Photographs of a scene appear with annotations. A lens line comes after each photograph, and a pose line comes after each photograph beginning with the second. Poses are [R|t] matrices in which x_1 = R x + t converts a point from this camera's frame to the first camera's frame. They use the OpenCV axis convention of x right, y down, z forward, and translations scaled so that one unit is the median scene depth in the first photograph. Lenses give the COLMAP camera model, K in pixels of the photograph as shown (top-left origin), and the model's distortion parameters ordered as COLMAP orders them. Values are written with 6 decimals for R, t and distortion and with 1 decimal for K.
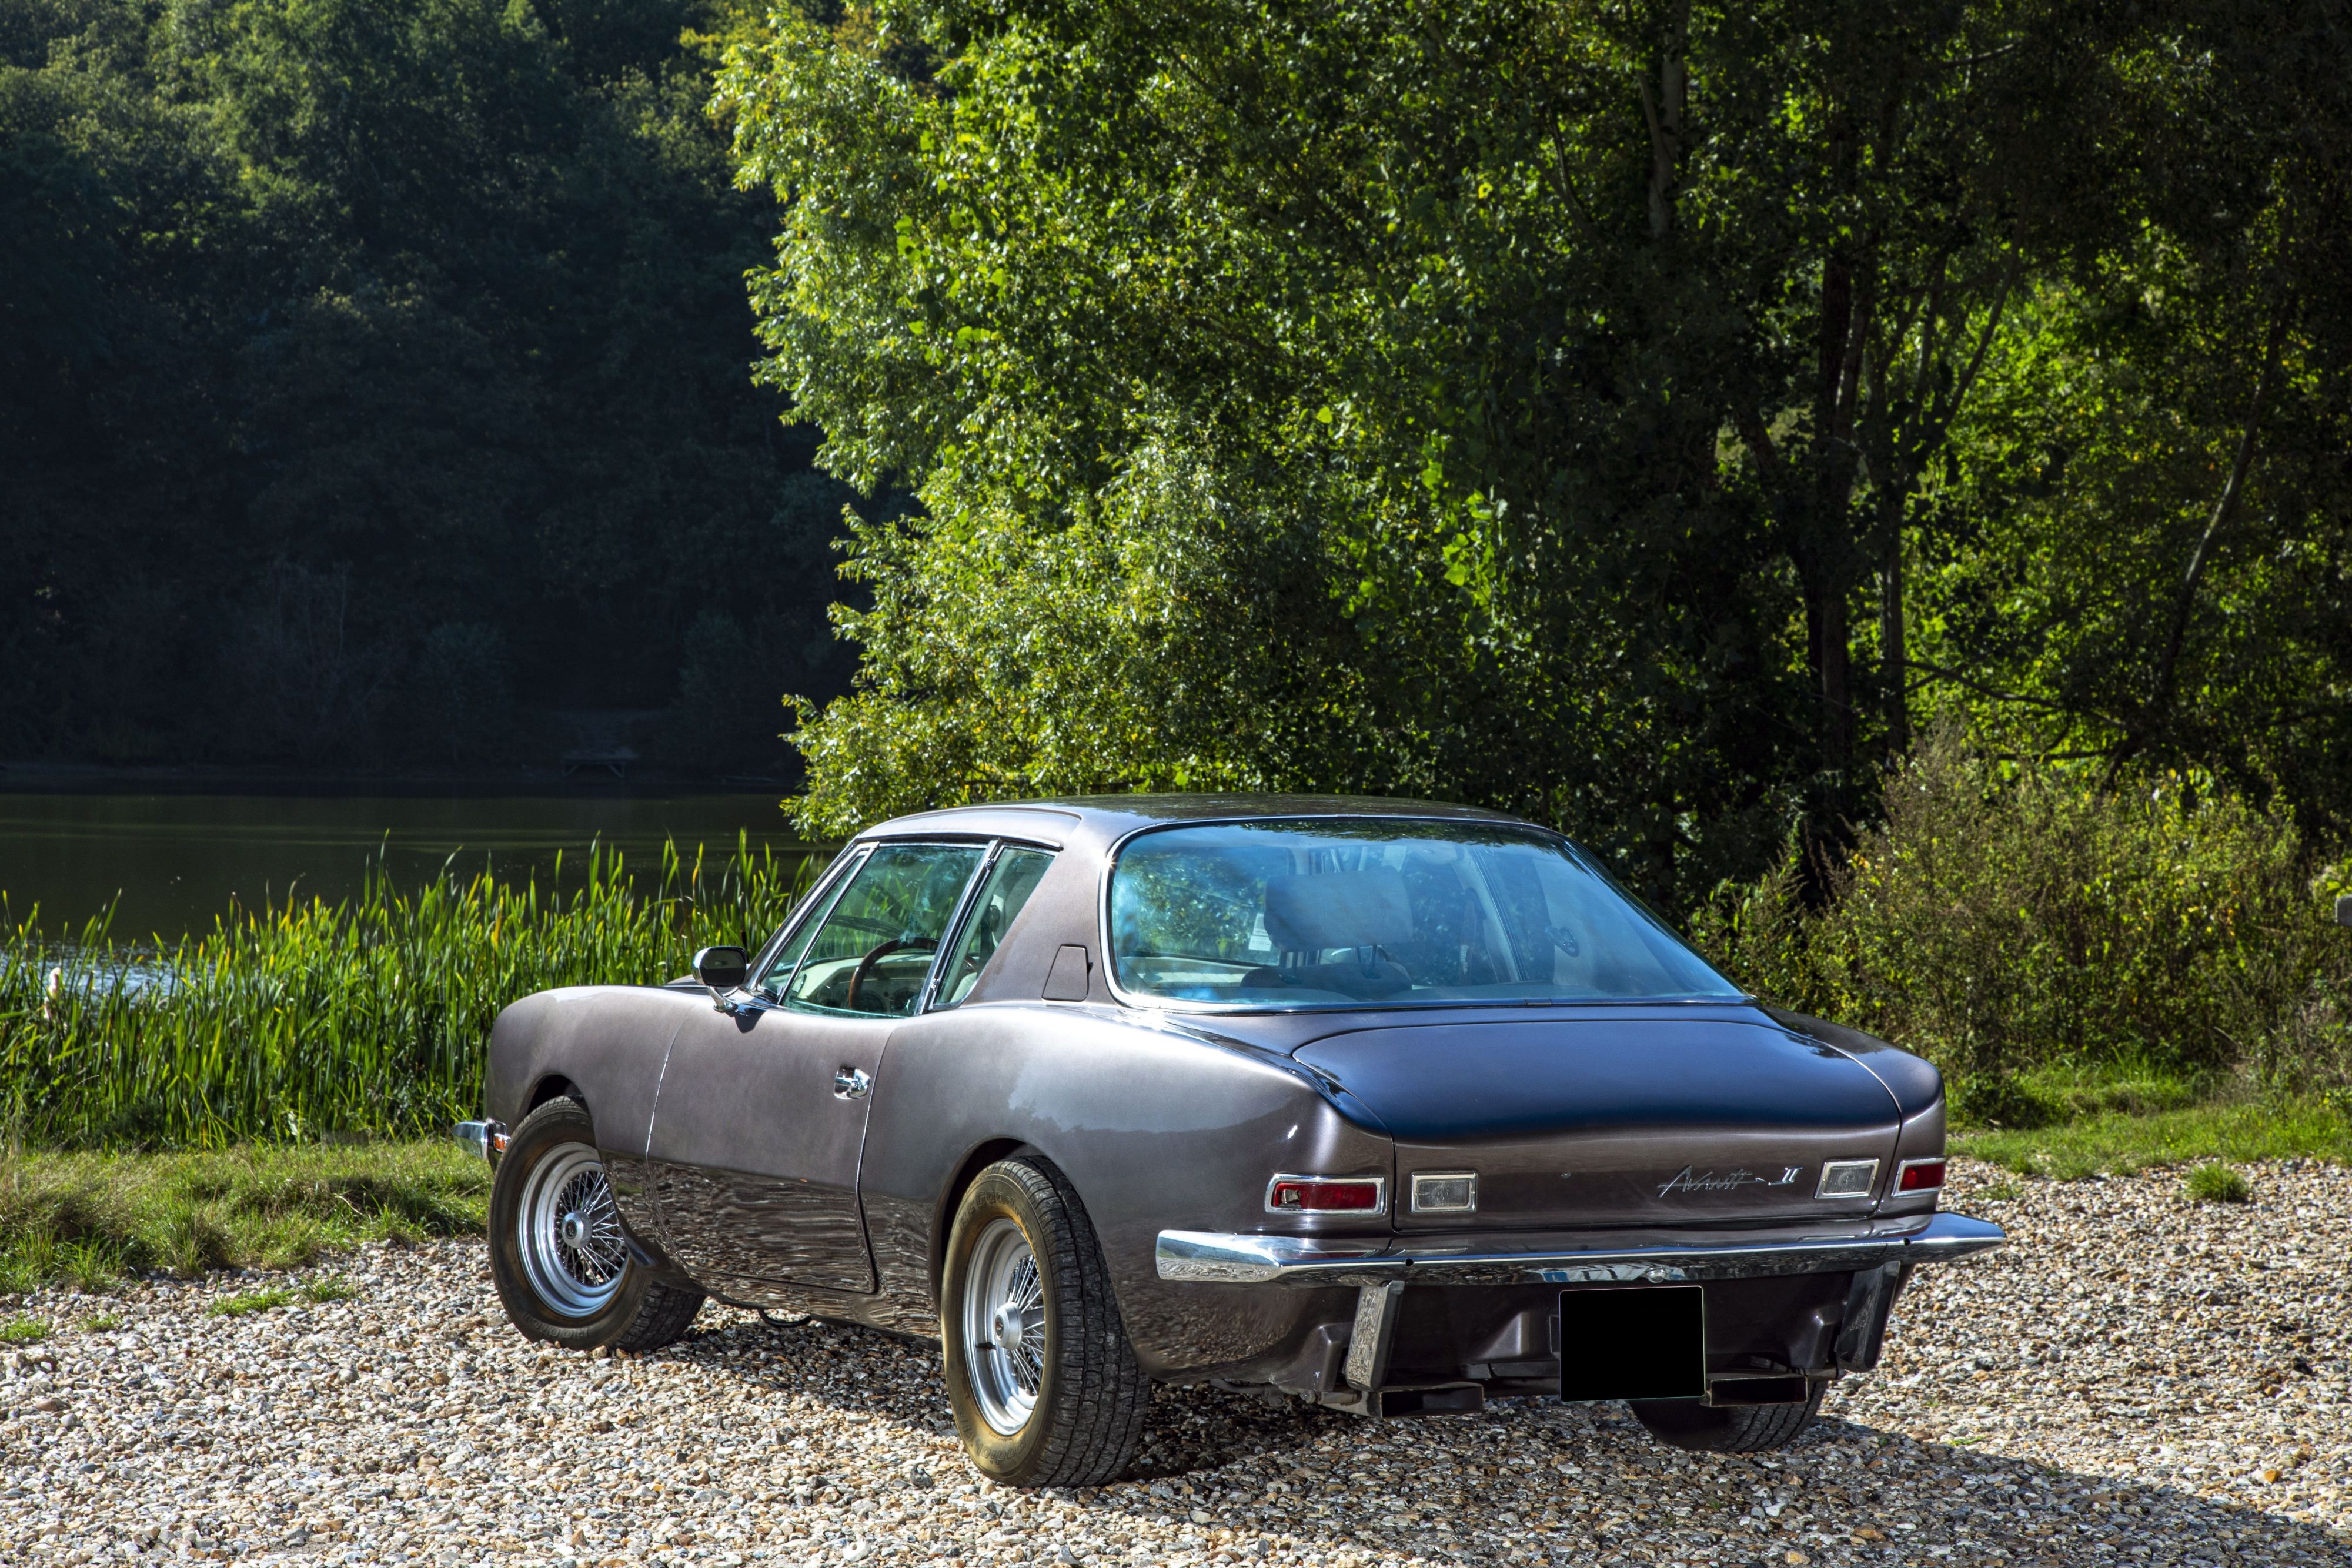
lens RADIAL K [[5817.1, 0, 1176.0], [0, 5817.1, 784.0], [0, 0, 1]] dist [0.561843, -0.707474]
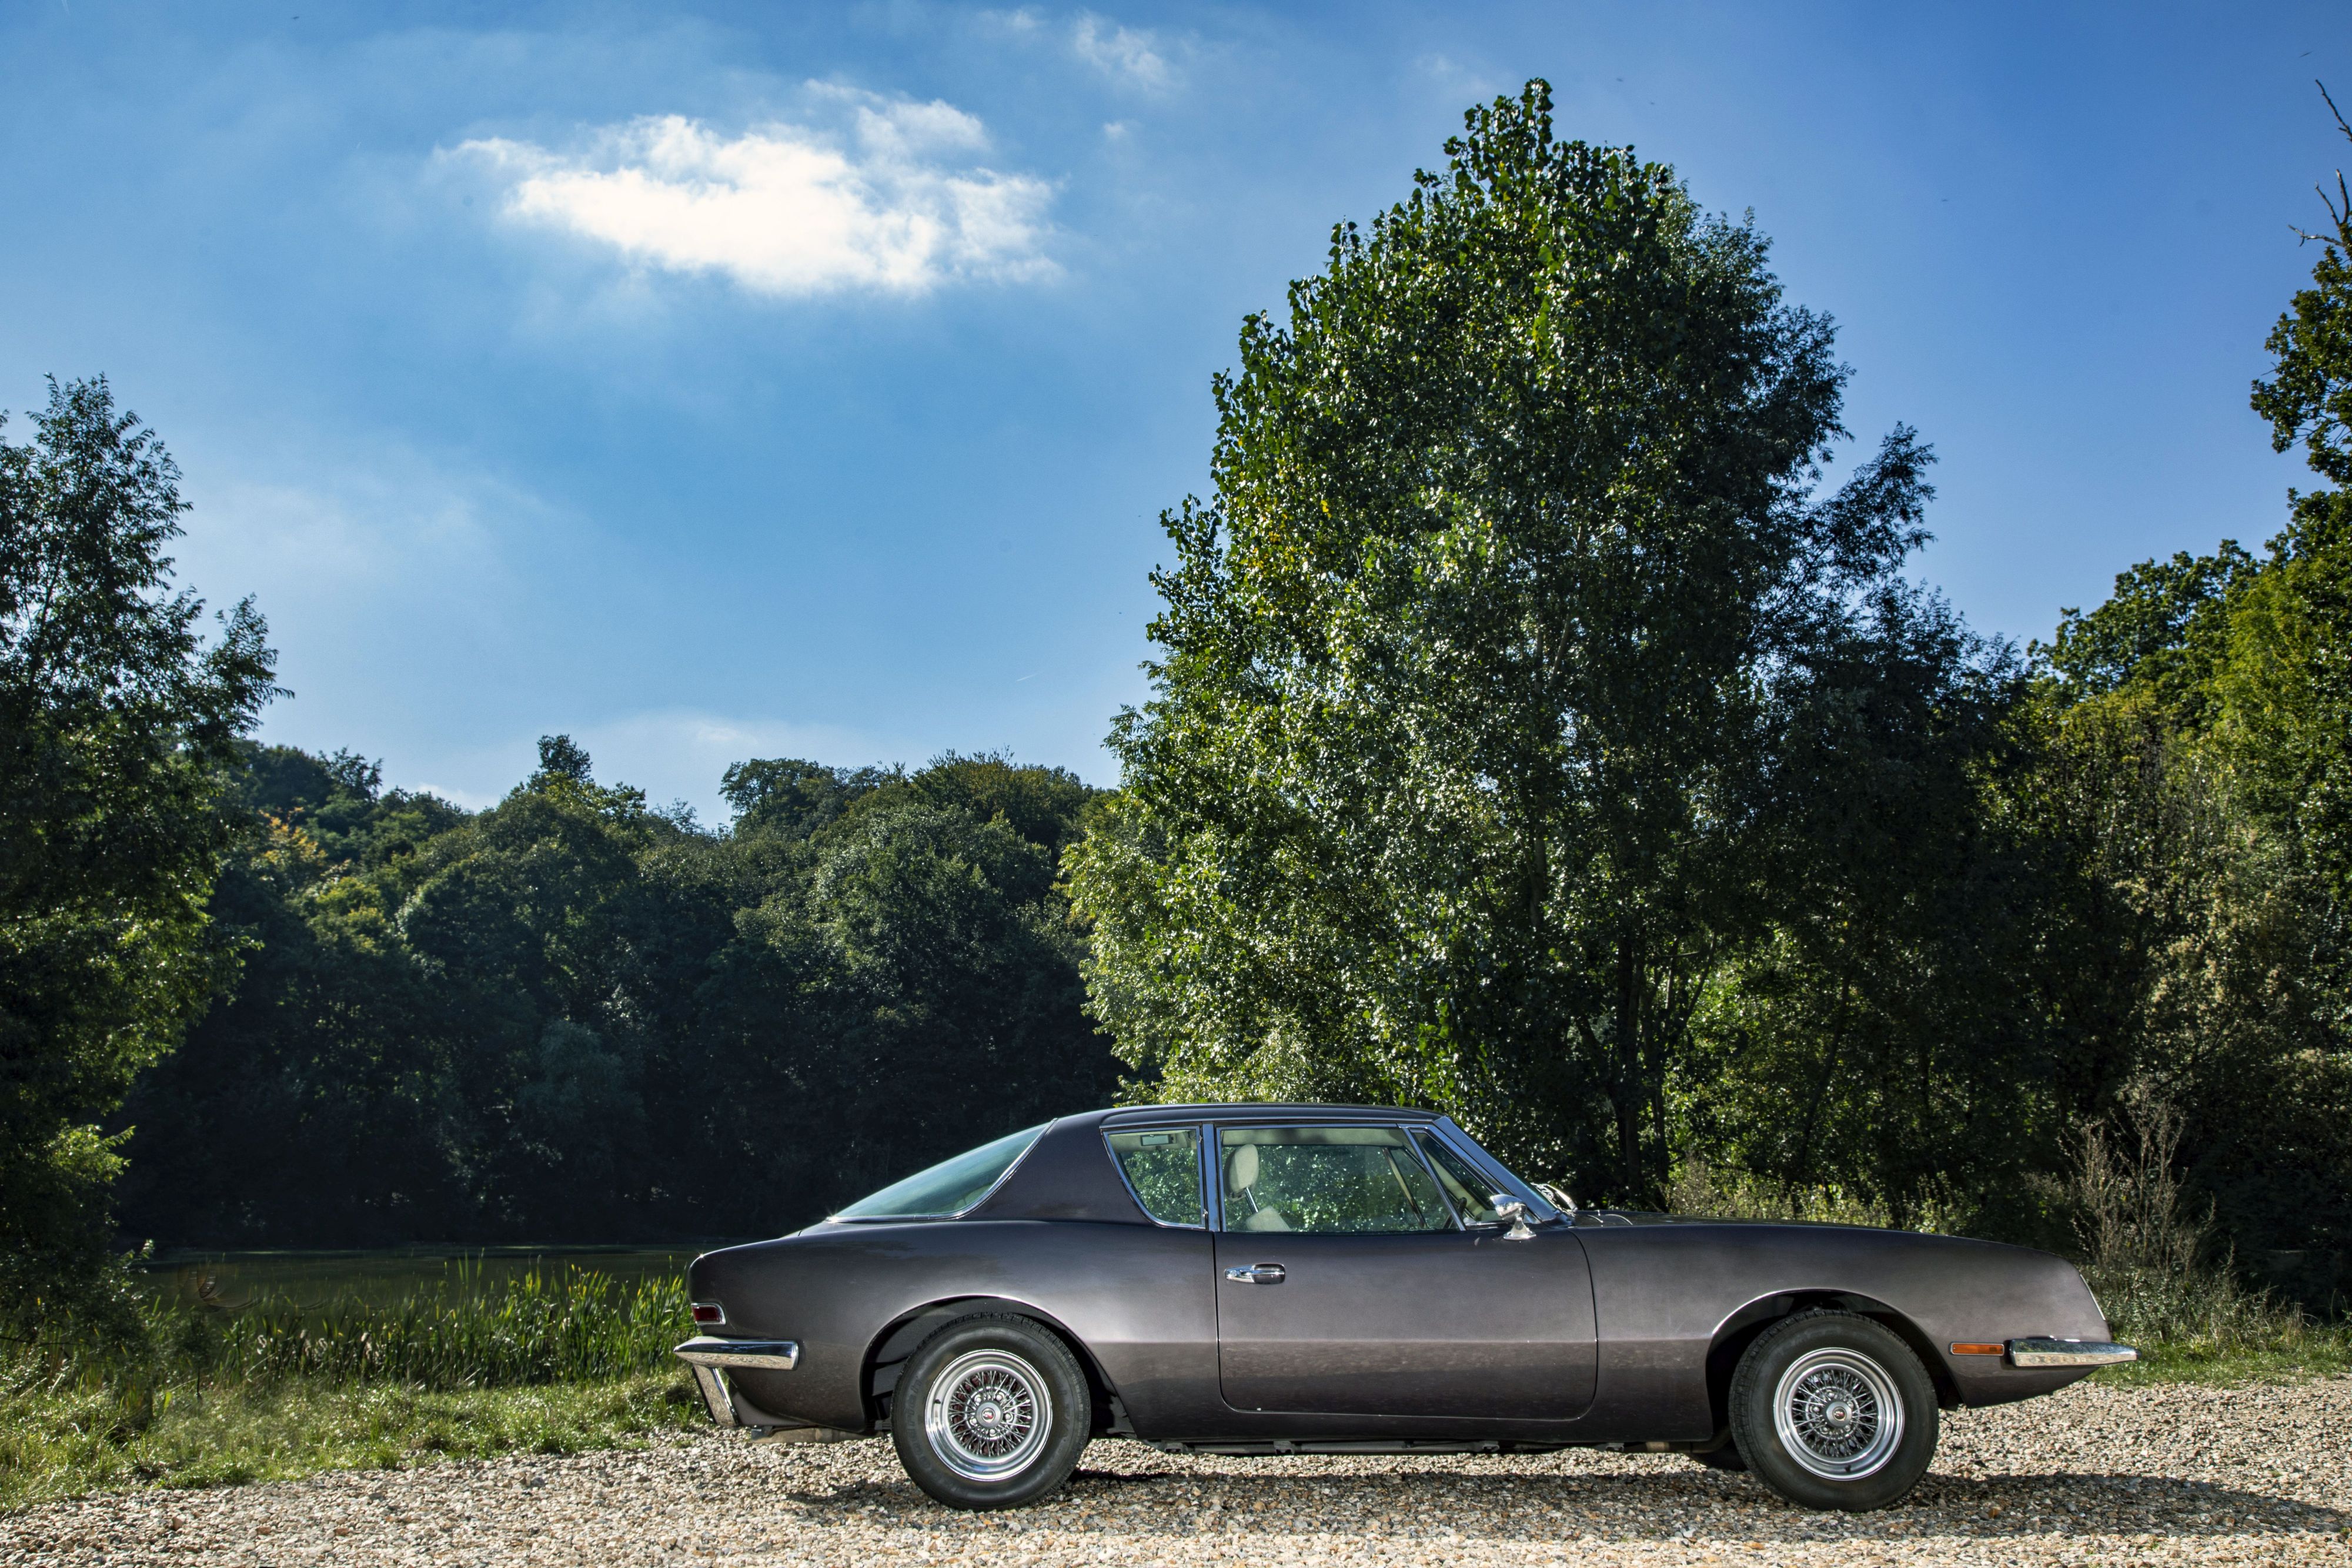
lens RADIAL K [[2623.7, 0, 1176.0], [0, 2623.7, 784.0], [0, 0, 1]] dist [0.059194, -0.009759]
pose [[0.999100, -0.012527, -0.040518, -0.002098], [0.004582, 0.981676, -0.190502, 0.026883], [0.042162, 0.190145, 0.980850, 0.116980]]
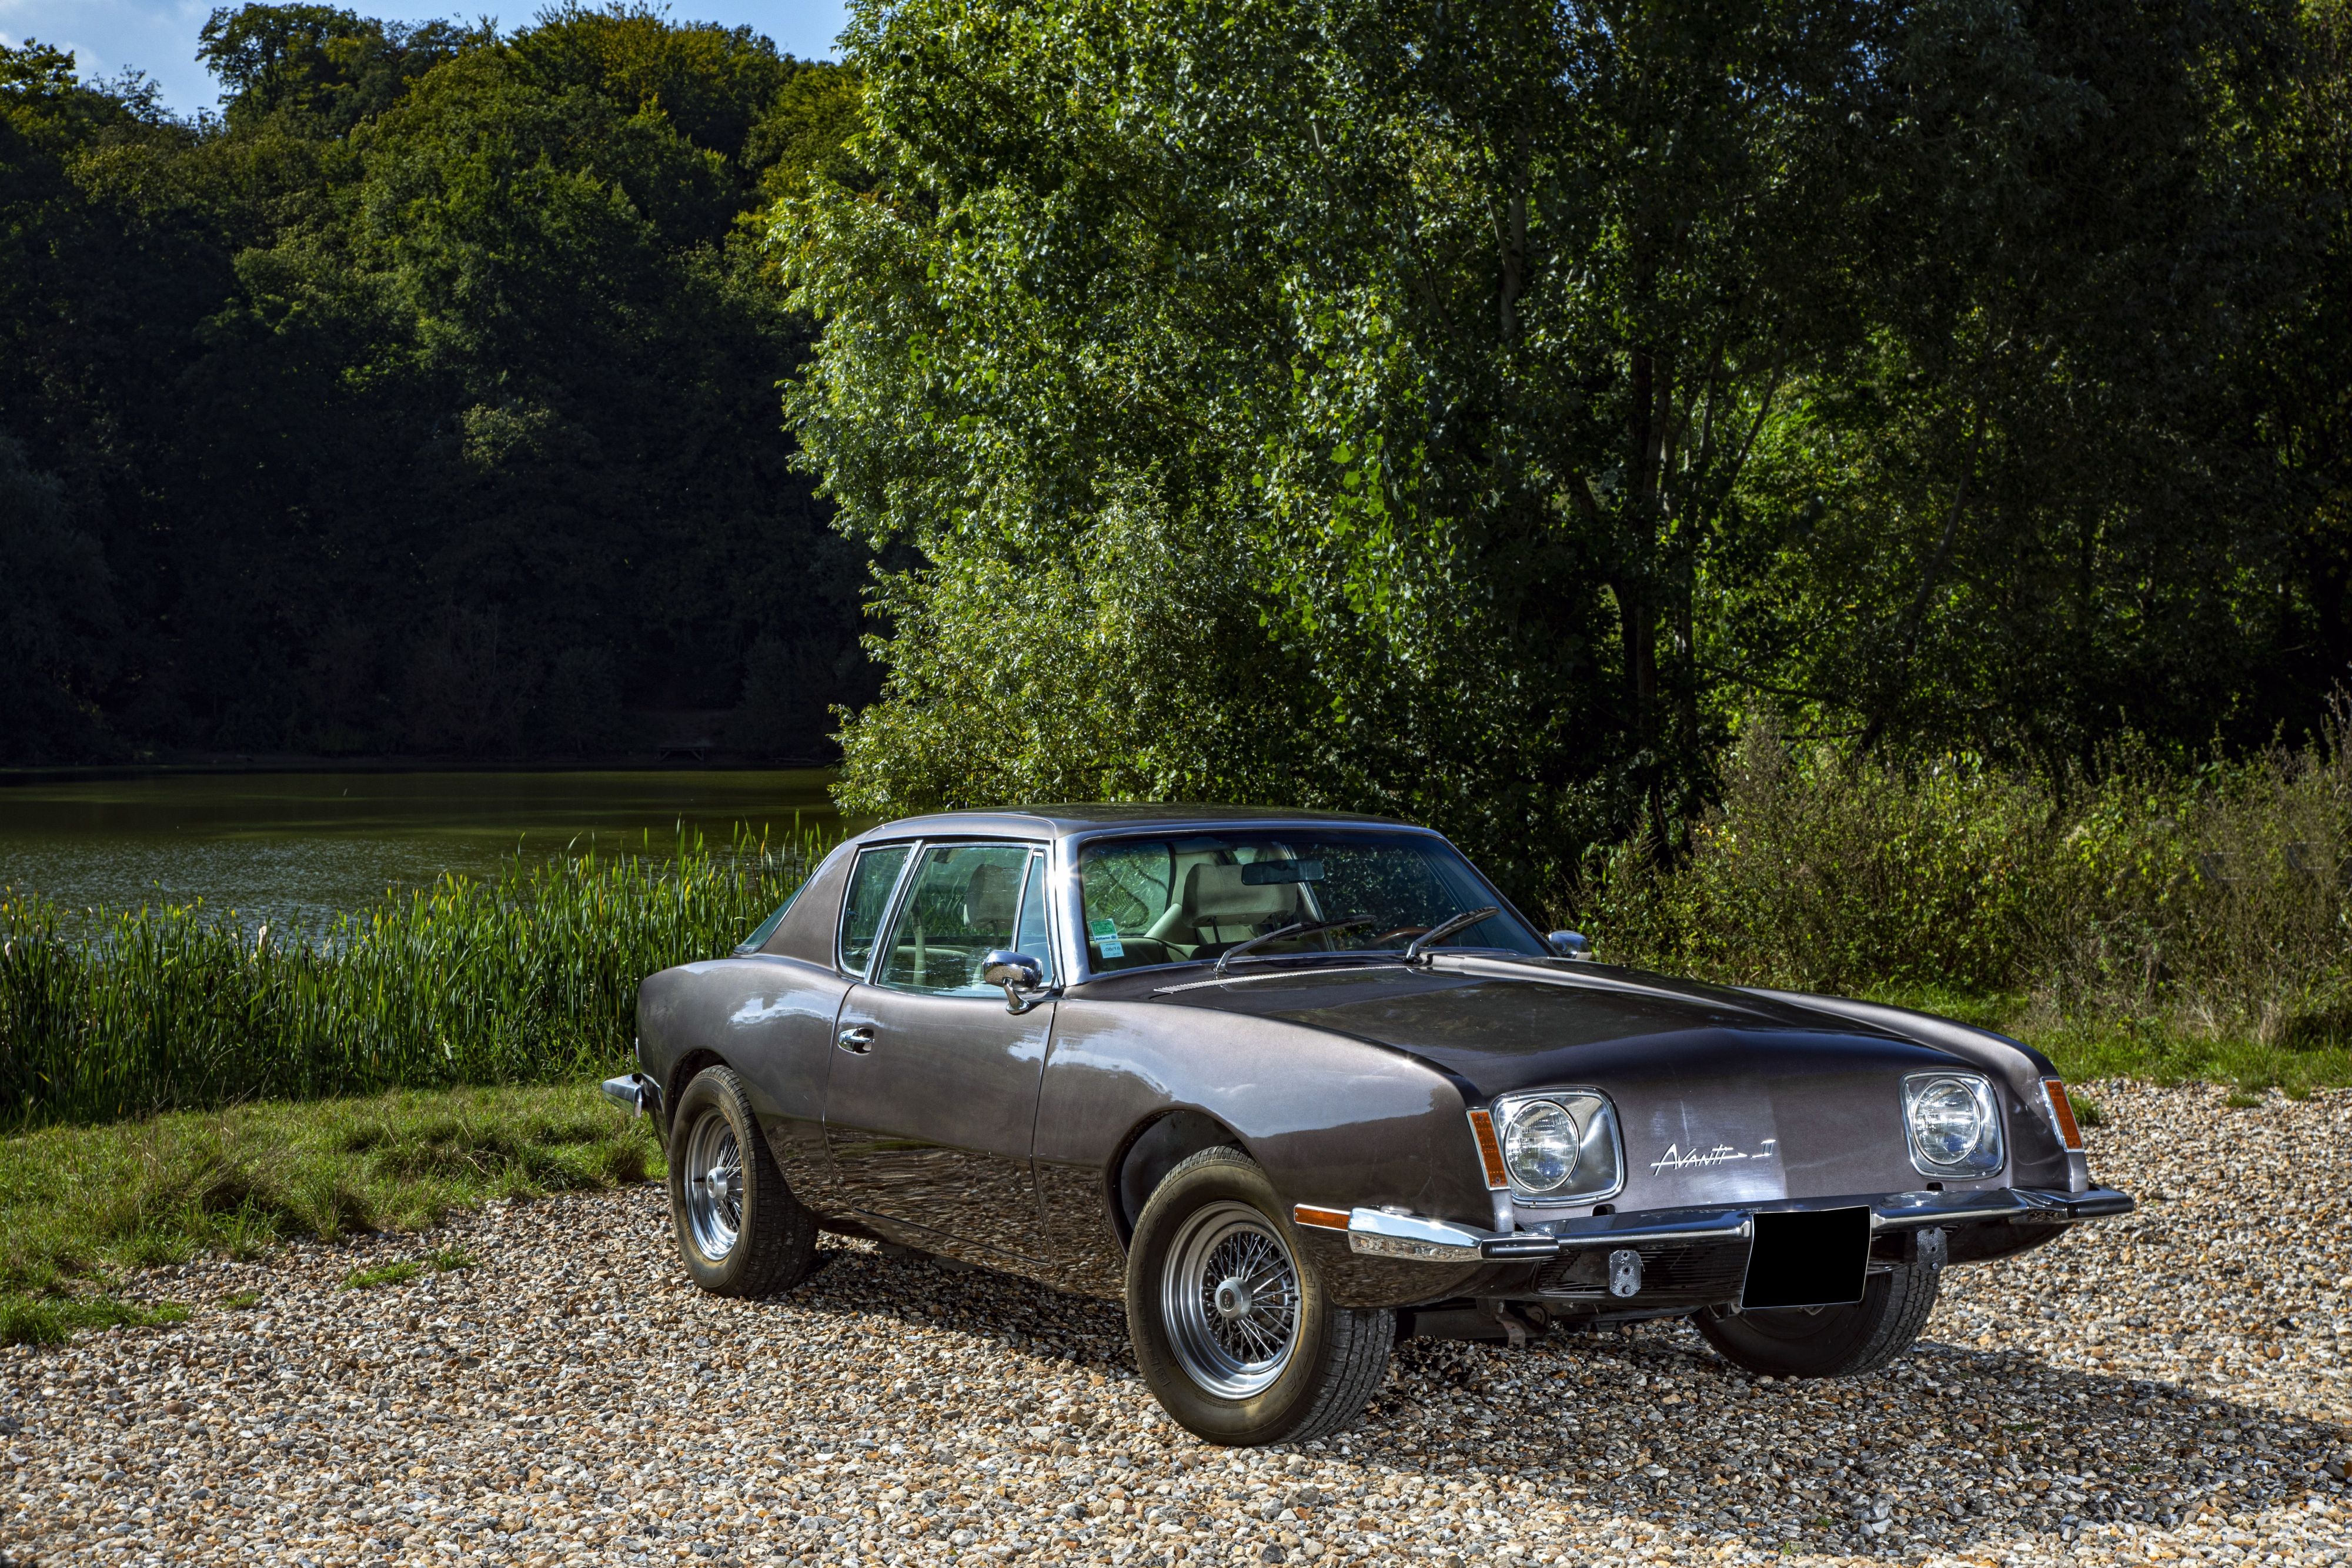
lens RADIAL K [[3870.1, 0, 1176.0], [0, 3870.1, 784.0], [0, 0, 1]] dist [0.176392, 0.233122]
pose [[0.999511, -0.014066, 0.027936, -0.015518], [0.013793, 0.999855, 0.009936, -0.004916], [-0.028072, -0.009546, 0.999560, 0.151156]]
